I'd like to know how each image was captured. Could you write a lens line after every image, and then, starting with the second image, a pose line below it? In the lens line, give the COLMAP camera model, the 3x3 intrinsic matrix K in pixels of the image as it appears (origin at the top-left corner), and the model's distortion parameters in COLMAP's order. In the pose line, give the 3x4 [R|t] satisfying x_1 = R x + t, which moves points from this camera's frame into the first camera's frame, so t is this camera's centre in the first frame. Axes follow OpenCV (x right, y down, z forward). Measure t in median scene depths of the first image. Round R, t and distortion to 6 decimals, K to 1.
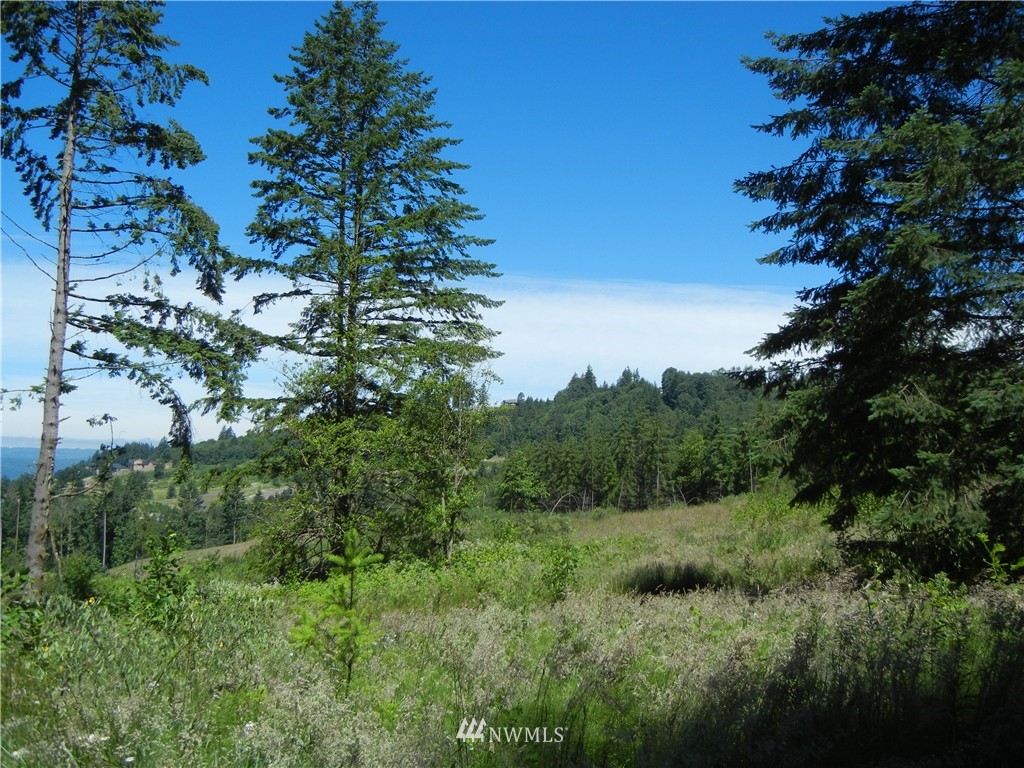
lens RADIAL K [[873.1, 0, 507.8], [0, 873.1, 382.6], [0, 0, 1]] dist [-0.017731, 0.028940]
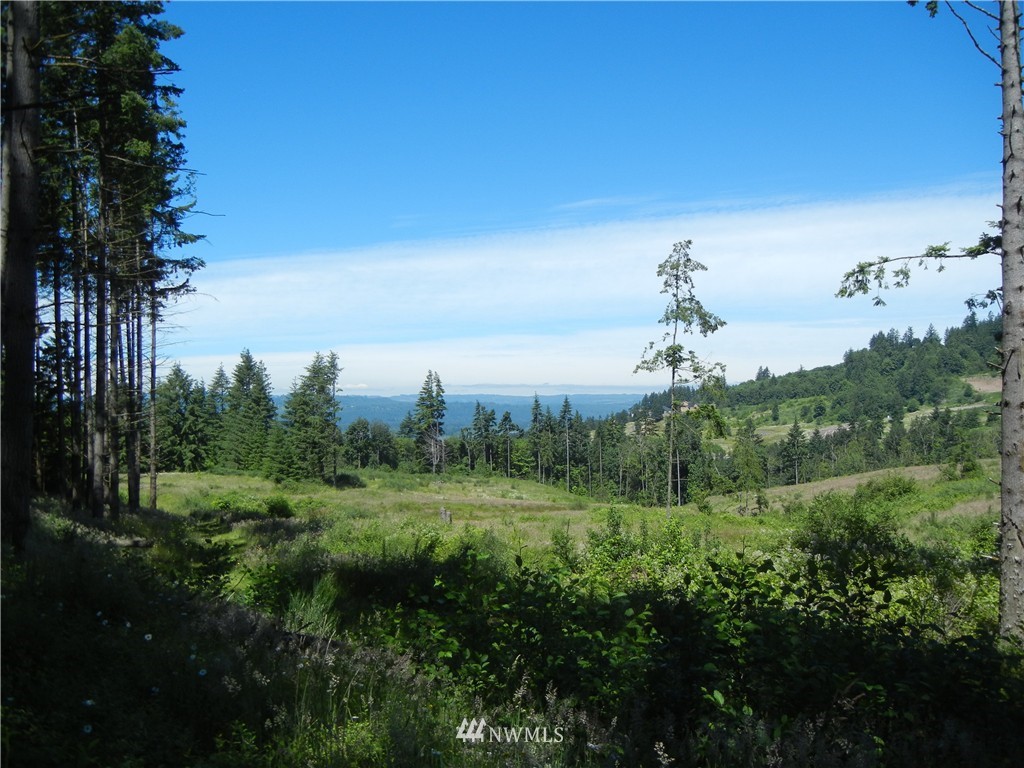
lens RADIAL K [[873.1, 0, 517.7], [0, 873.1, 384.2], [0, 0, 1]] dist [-0.017731, 0.028940]
pose [[0.837855, -0.031213, -0.545000, -0.323031], [0.068736, 0.996450, 0.048602, 0.040276], [0.541549, -0.078183, 0.837026, 0.165453]]
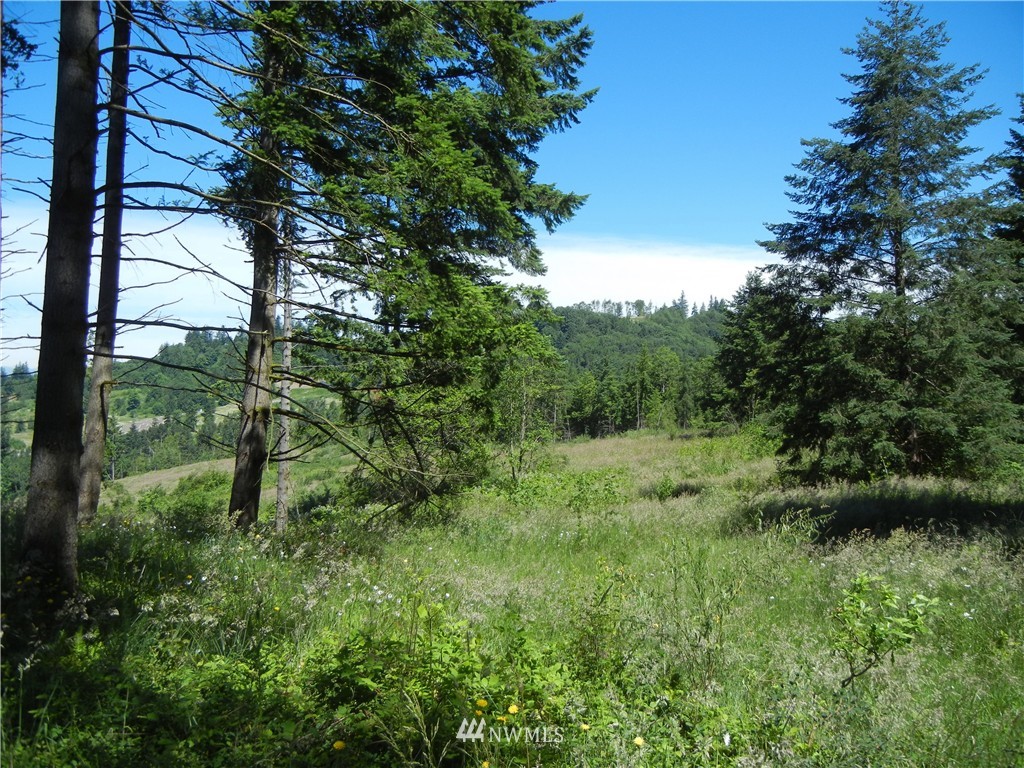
lens RADIAL K [[873.1, 0, 517.9], [0, 873.1, 380.5], [0, 0, 1]] dist [-0.017731, 0.028940]
pose [[0.984580, -0.001803, 0.174928, -0.259622], [-0.012143, 0.996830, 0.078624, -0.079302], [-0.174516, -0.079536, 0.981437, -0.384711]]
